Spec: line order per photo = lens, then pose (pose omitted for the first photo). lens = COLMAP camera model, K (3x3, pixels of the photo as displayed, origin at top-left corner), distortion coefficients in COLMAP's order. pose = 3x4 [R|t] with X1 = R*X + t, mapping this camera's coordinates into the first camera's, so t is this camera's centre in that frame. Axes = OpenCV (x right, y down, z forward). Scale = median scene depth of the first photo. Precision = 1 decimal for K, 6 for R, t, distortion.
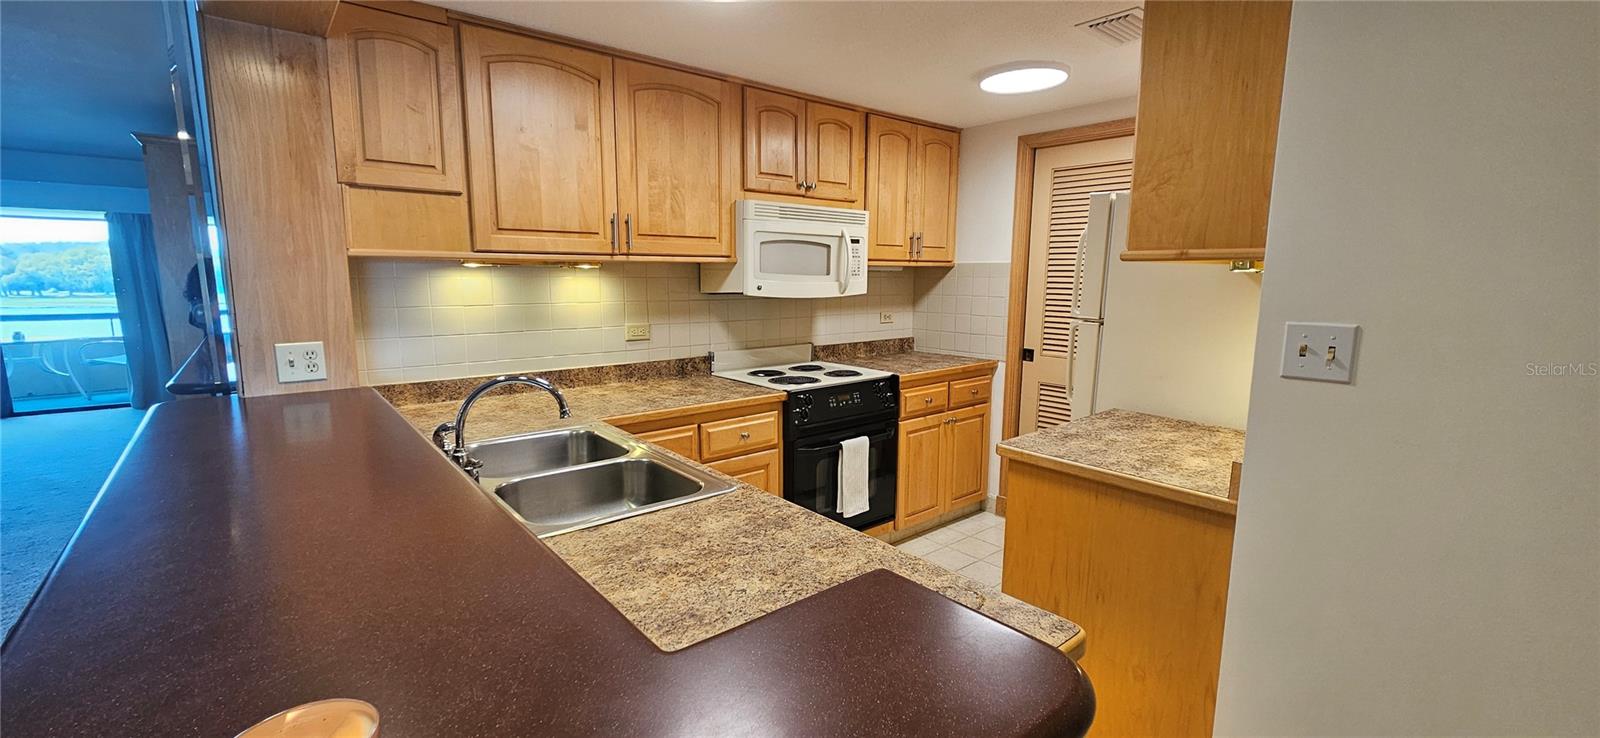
lens RADIAL K [[661.0, 0, 797.7], [0, 661.0, 373.1], [0, 0, 1]] dist [-0.000114, 0.000162]
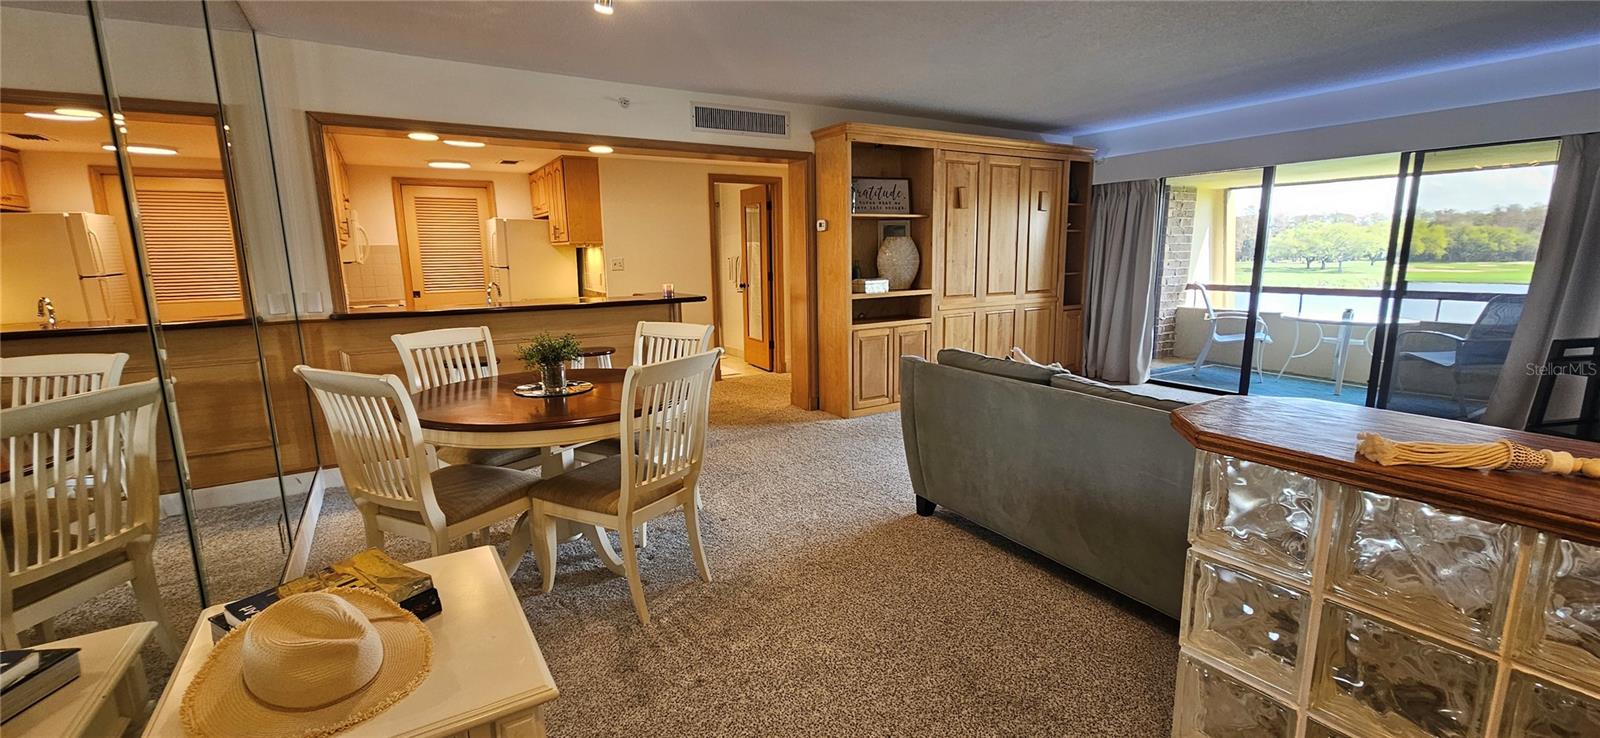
lens RADIAL K [[656.9, 0, 797.3], [0, 656.9, 370.5], [0, 0, 1]] dist [-0.000140, -0.000049]
pose [[0.139863, -0.184942, 0.972746, -1.700866], [0.161133, 0.973558, 0.161928, 0.070264], [-0.976972, 0.134094, 0.165965, -0.422544]]
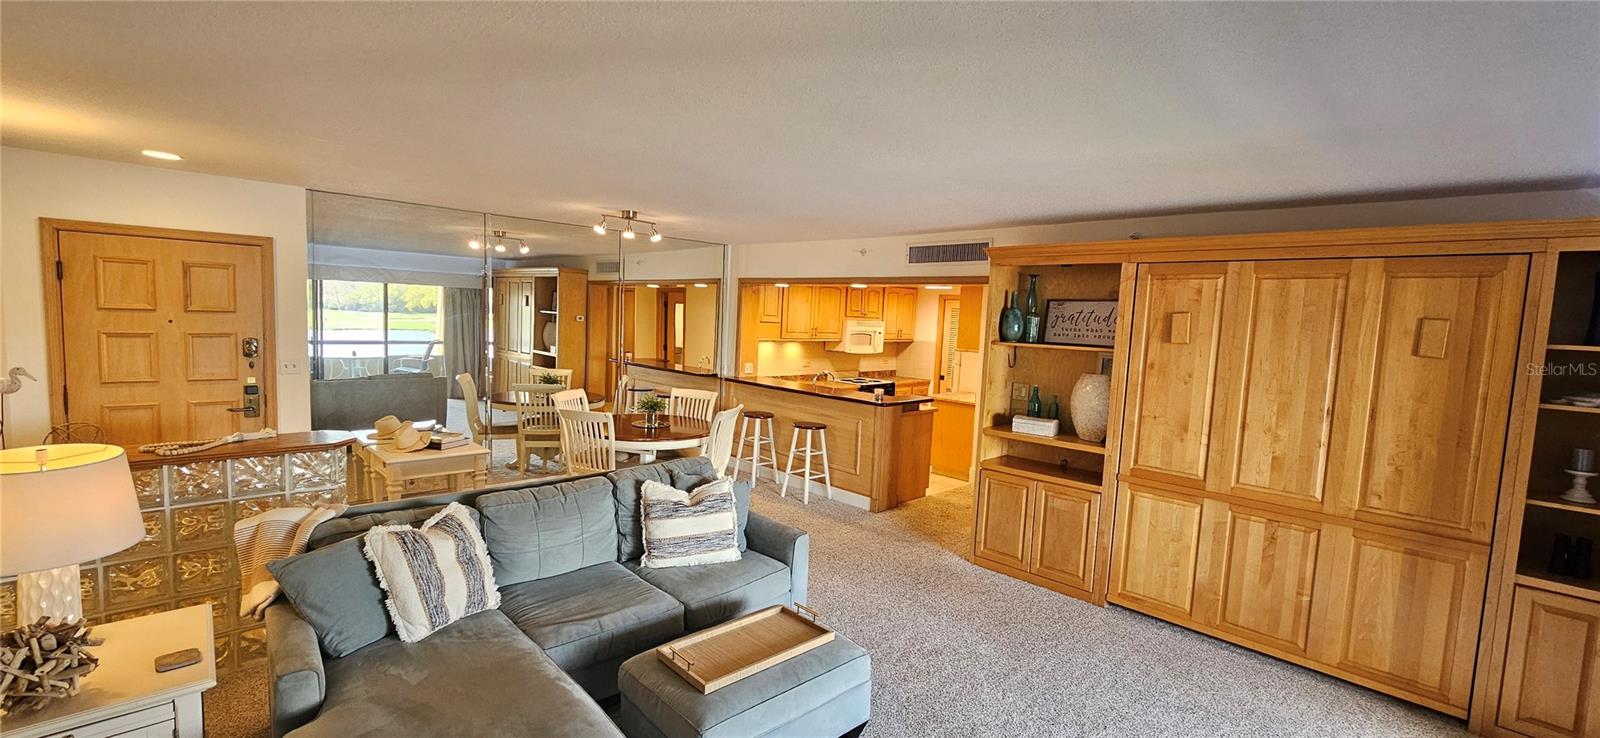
lens RADIAL K [[661.0, 0, 797.7], [0, 661.0, 373.1], [0, 0, 1]] dist [-0.000114, 0.000162]
pose [[0.995978, 0.030407, 0.084286, -0.531504], [-0.025351, 0.997851, -0.060426, 0.154800], [-0.085943, 0.058046, 0.994608, -1.873968]]
